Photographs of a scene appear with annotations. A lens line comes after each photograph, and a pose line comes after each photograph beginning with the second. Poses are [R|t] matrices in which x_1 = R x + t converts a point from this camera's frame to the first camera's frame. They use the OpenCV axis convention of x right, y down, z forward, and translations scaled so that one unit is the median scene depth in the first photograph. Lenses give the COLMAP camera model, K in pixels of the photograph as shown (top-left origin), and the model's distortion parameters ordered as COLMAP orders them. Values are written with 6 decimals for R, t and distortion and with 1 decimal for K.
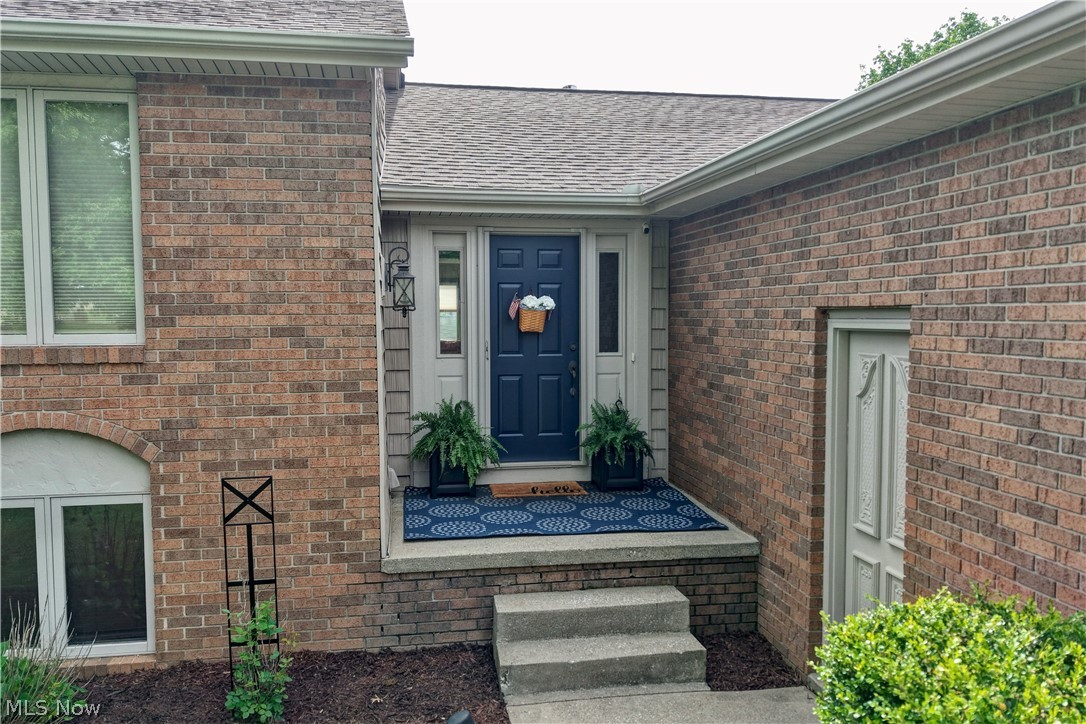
lens RADIAL K [[869.9, 0, 540.5], [0, 869.9, 361.9], [0, 0, 1]] dist [-0.001752, -0.026541]
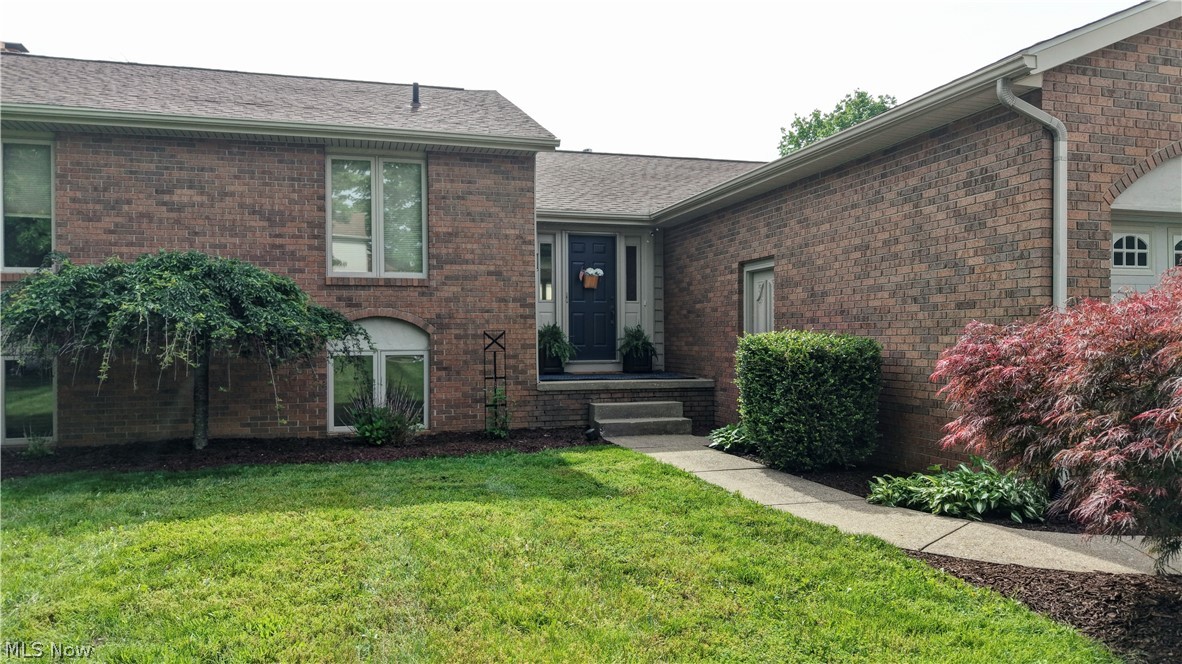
lens RADIAL K [[793.7, 0, 595.3], [0, 793.7, 339.0], [0, 0, 1]] dist [0.005683, -0.001610]
pose [[0.994075, -0.001107, 0.108689, -0.250622], [0.006938, 0.998555, -0.053281, 0.222554], [-0.108473, 0.053719, 0.992647, -0.902136]]
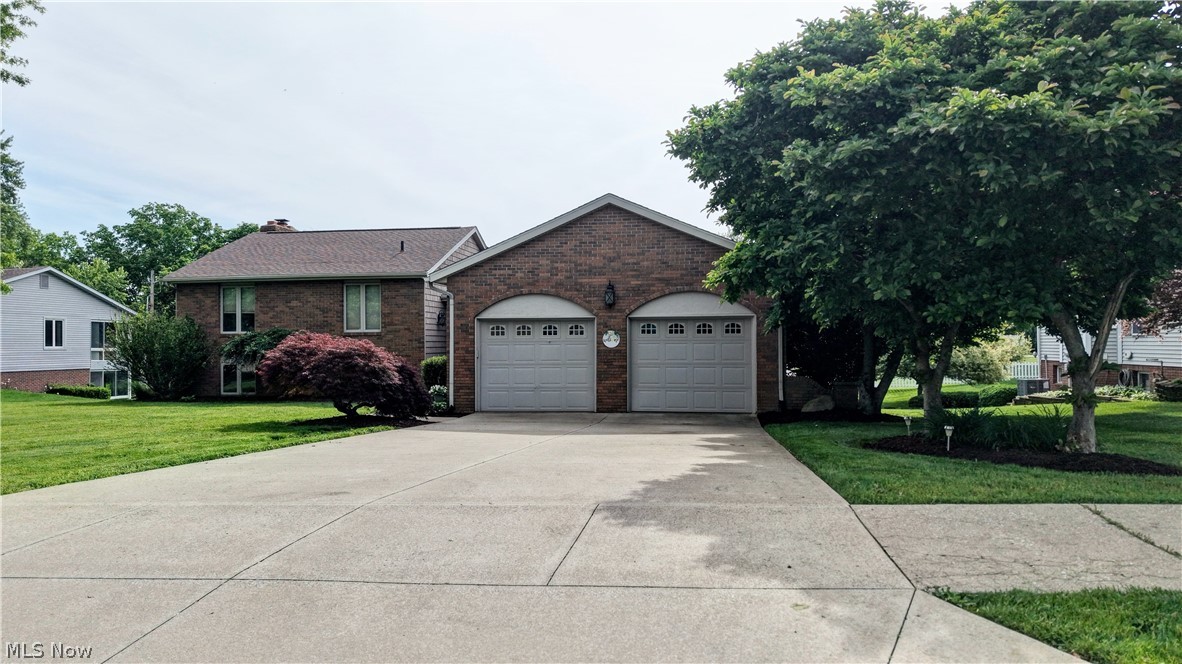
lens RADIAL K [[793.7, 0, 590.9], [0, 793.7, 331.9], [0, 0, 1]] dist [0.005683, -0.001610]
pose [[0.962975, -0.012965, -0.269278, 1.891820], [-0.007143, 0.997265, -0.073558, 0.300358], [0.269496, 0.072758, 0.960249, -2.996192]]
